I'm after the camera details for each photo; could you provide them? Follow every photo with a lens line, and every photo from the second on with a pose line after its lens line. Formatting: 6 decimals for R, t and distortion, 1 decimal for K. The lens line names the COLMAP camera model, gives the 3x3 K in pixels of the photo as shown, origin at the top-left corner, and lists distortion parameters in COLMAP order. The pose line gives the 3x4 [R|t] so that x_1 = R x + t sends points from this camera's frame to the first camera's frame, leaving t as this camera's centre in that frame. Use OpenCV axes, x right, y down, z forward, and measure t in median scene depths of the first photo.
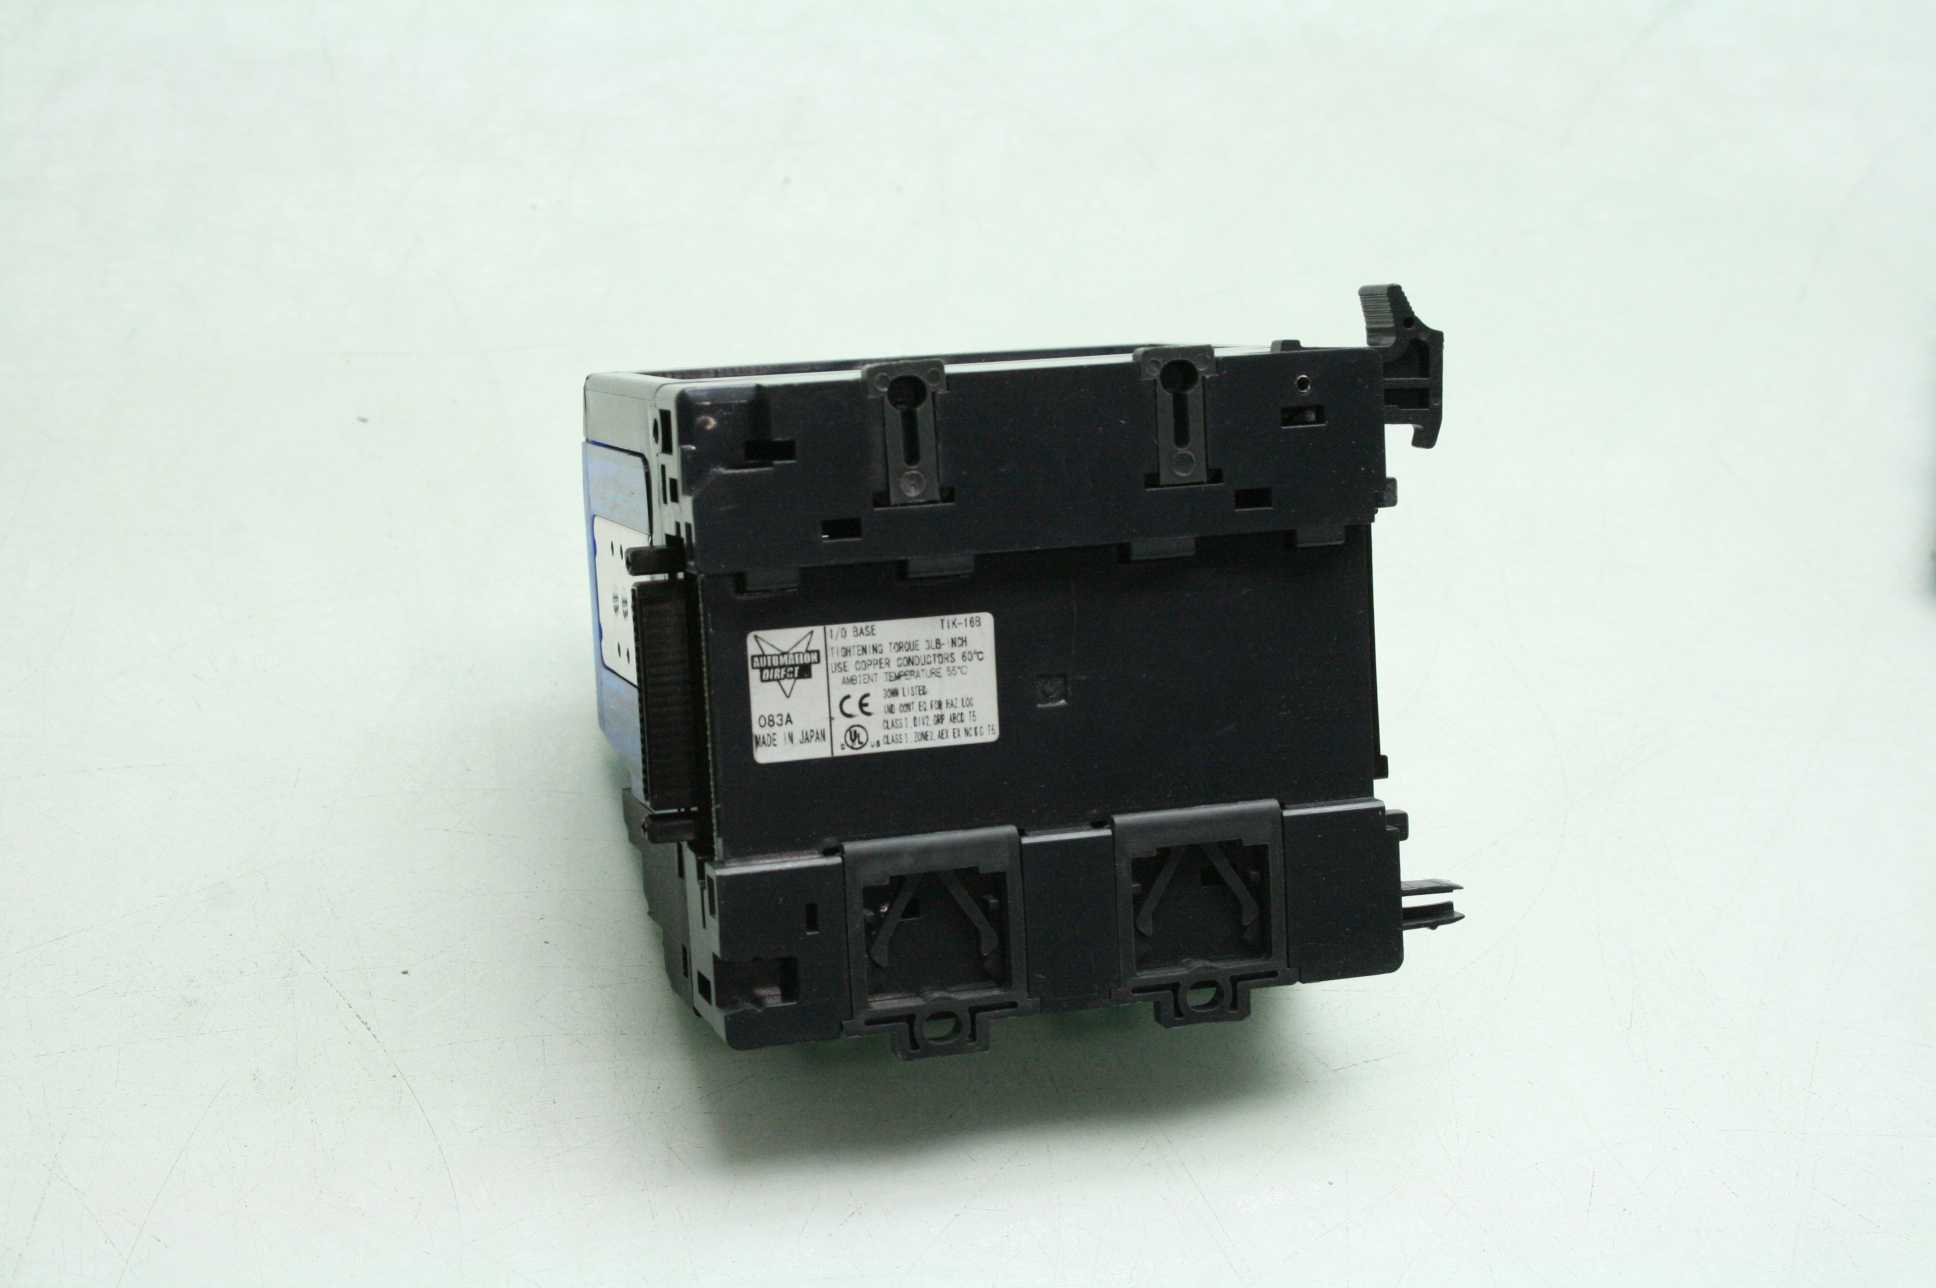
lens RADIAL K [[2991.2, 0, 968.0], [0, 2991.2, 644.0], [0, 0, 1]] dist [0.012126, 0.055306]
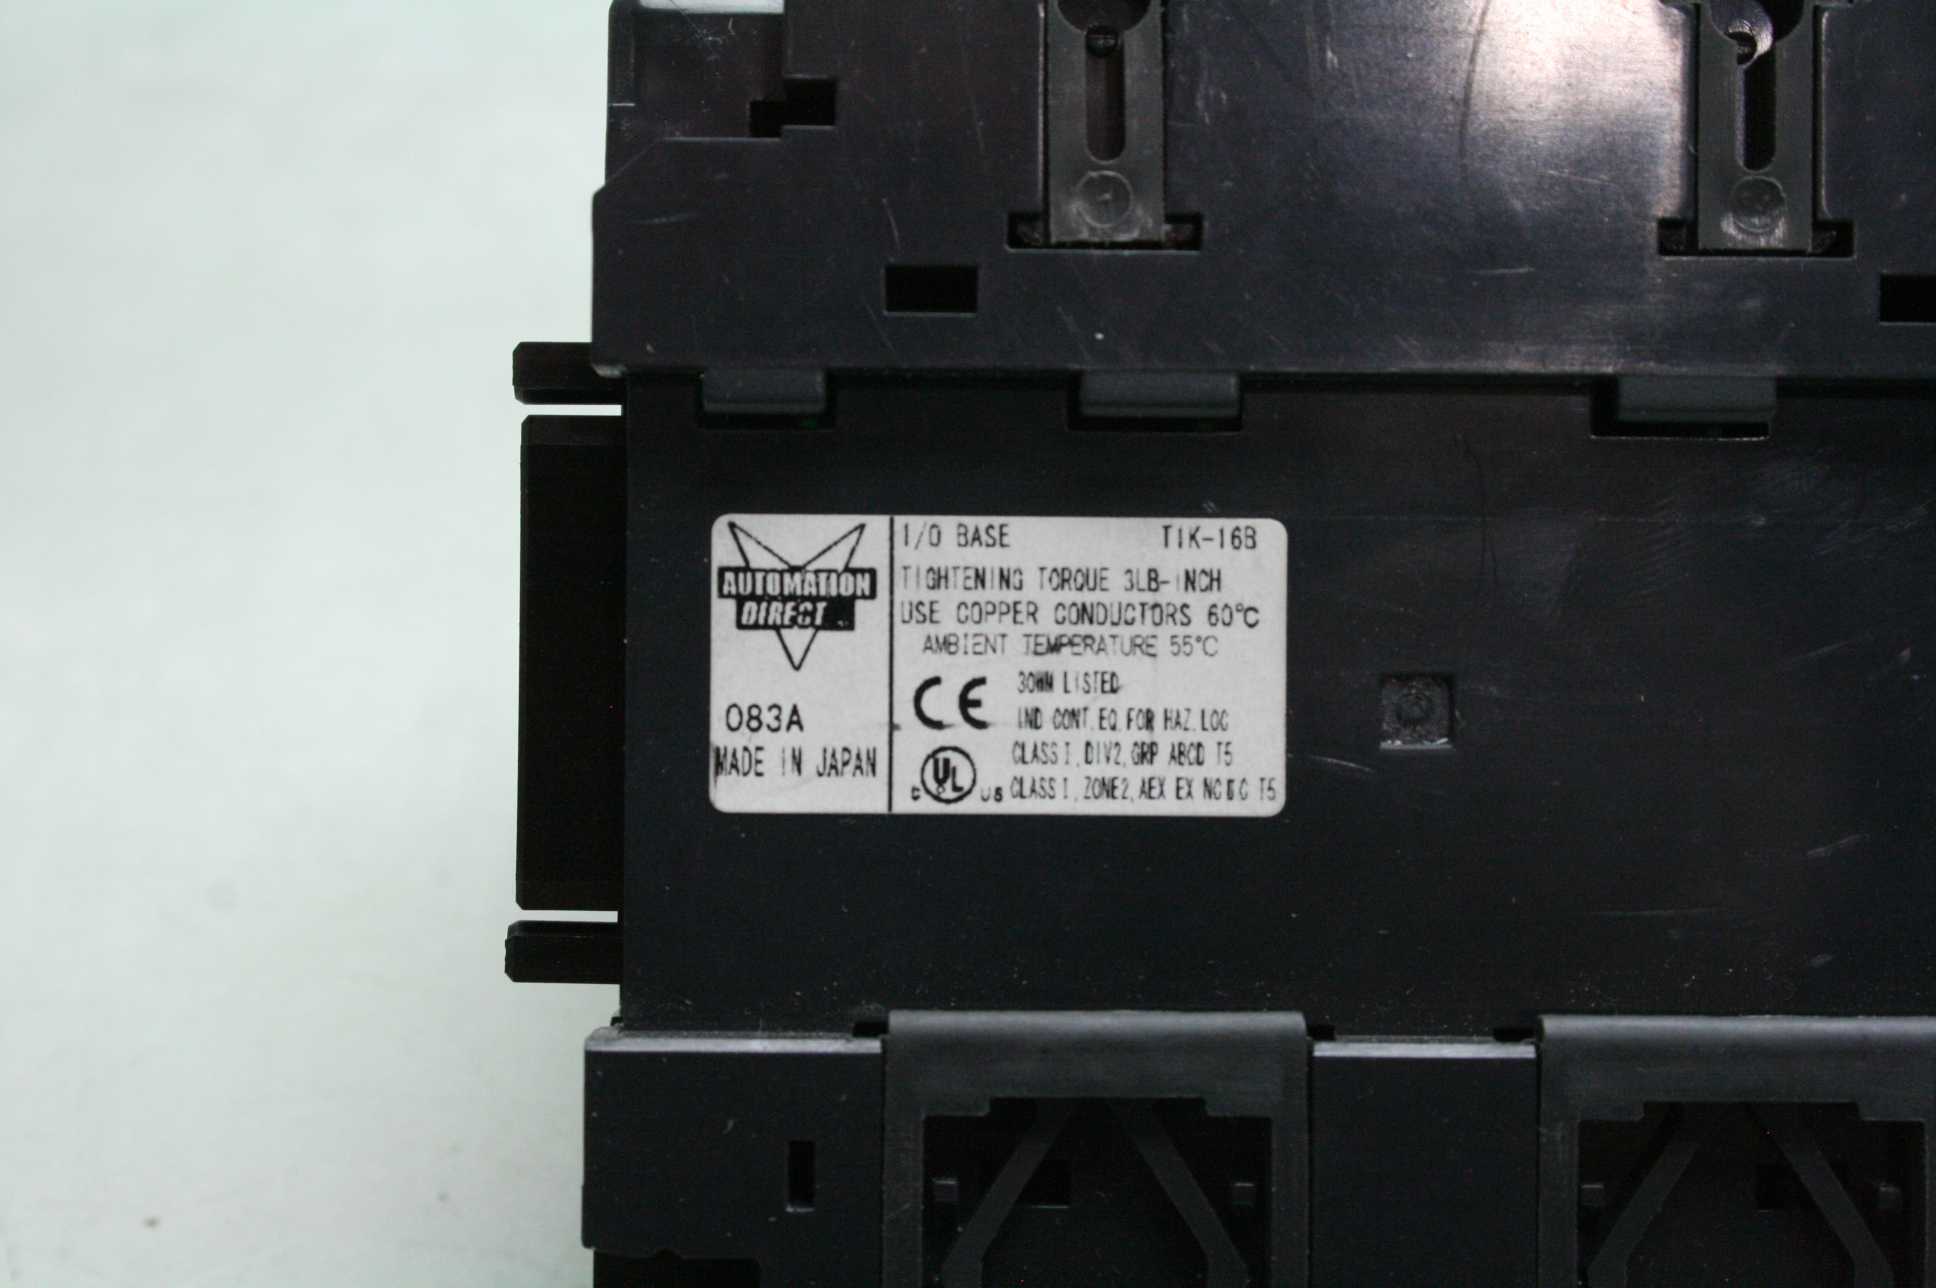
lens RADIAL K [[2991.2, 0, 968.0], [0, 2991.2, 644.0], [0, 0, 1]] dist [0.012126, 0.055306]
pose [[0.963368, 0.055991, -0.262275, 0.080119], [-0.087105, 0.990268, -0.108543, 0.059680], [0.253645, 0.127412, 0.958869, 0.574301]]
